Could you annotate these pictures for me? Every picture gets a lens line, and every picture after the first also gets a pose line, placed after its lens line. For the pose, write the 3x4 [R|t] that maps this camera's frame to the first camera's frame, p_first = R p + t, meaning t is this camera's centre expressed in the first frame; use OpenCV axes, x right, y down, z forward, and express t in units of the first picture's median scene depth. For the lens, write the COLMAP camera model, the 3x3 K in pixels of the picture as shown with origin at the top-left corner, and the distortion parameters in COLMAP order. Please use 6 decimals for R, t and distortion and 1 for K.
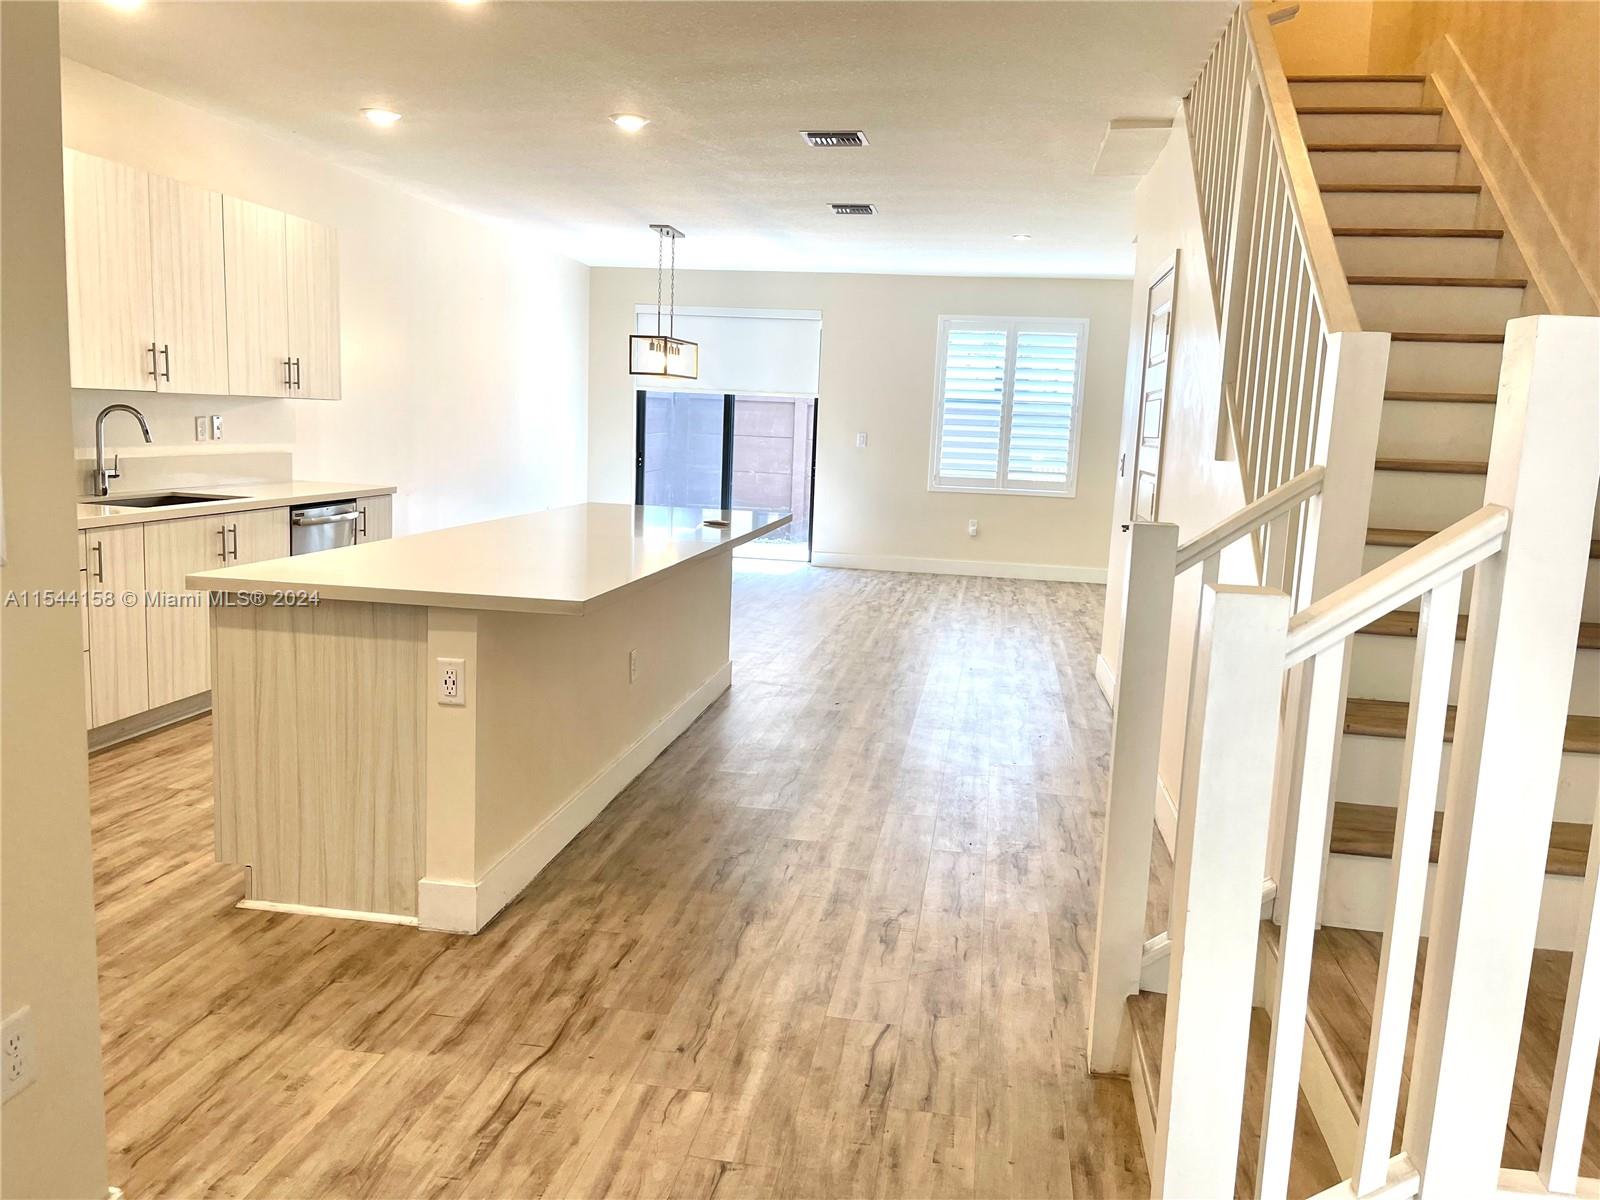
lens RADIAL K [[1207.1, 0, 801.8], [0, 1207.1, 589.8], [0, 0, 1]] dist [0.041046, -0.044690]
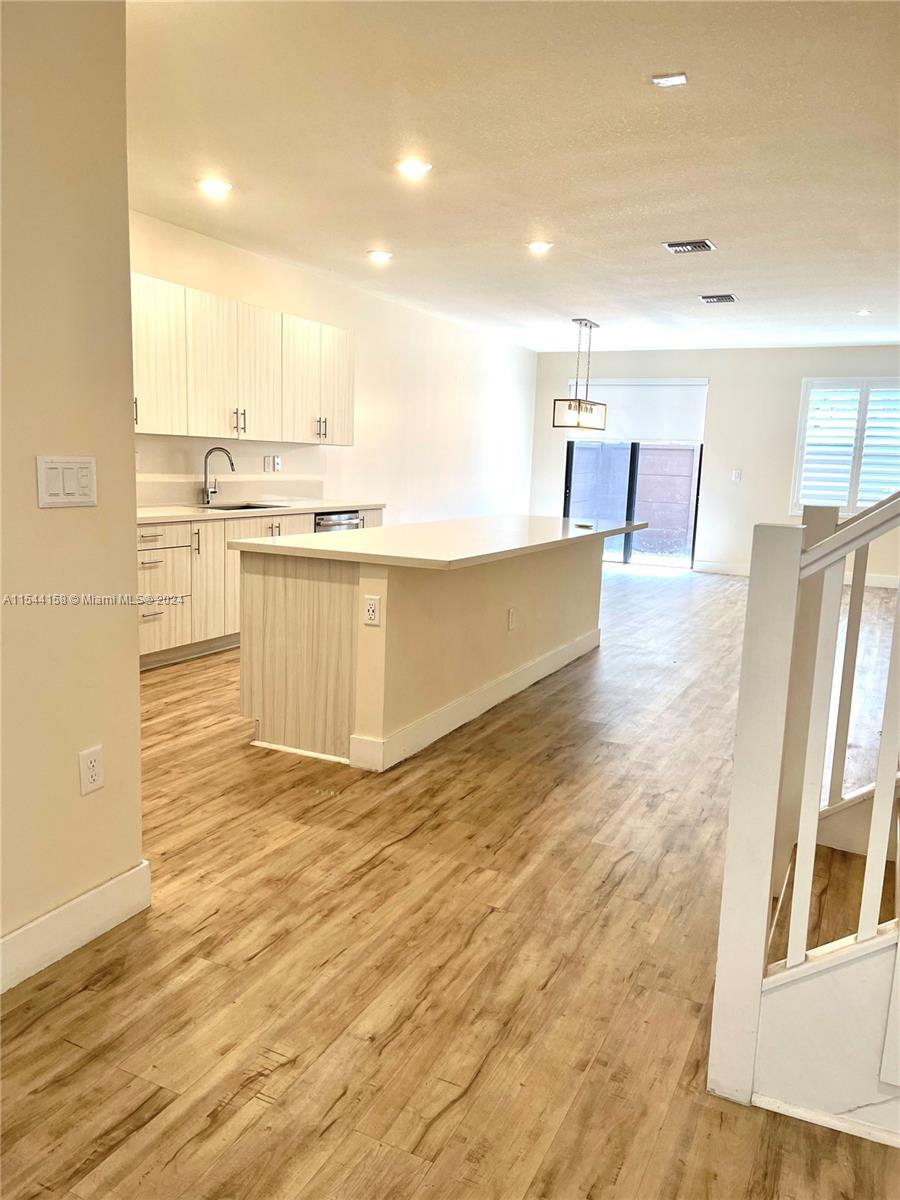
lens RADIAL K [[905.3, 0, 450.0], [0, 905.3, 600.0], [0, 0, 1]] dist [0.041046, -0.044690]
pose [[0.956477, 0.037488, -0.289388, 0.140051], [-0.036979, 0.999290, 0.007227, 0.046460], [0.289454, 0.003789, 0.957184, -0.095669]]
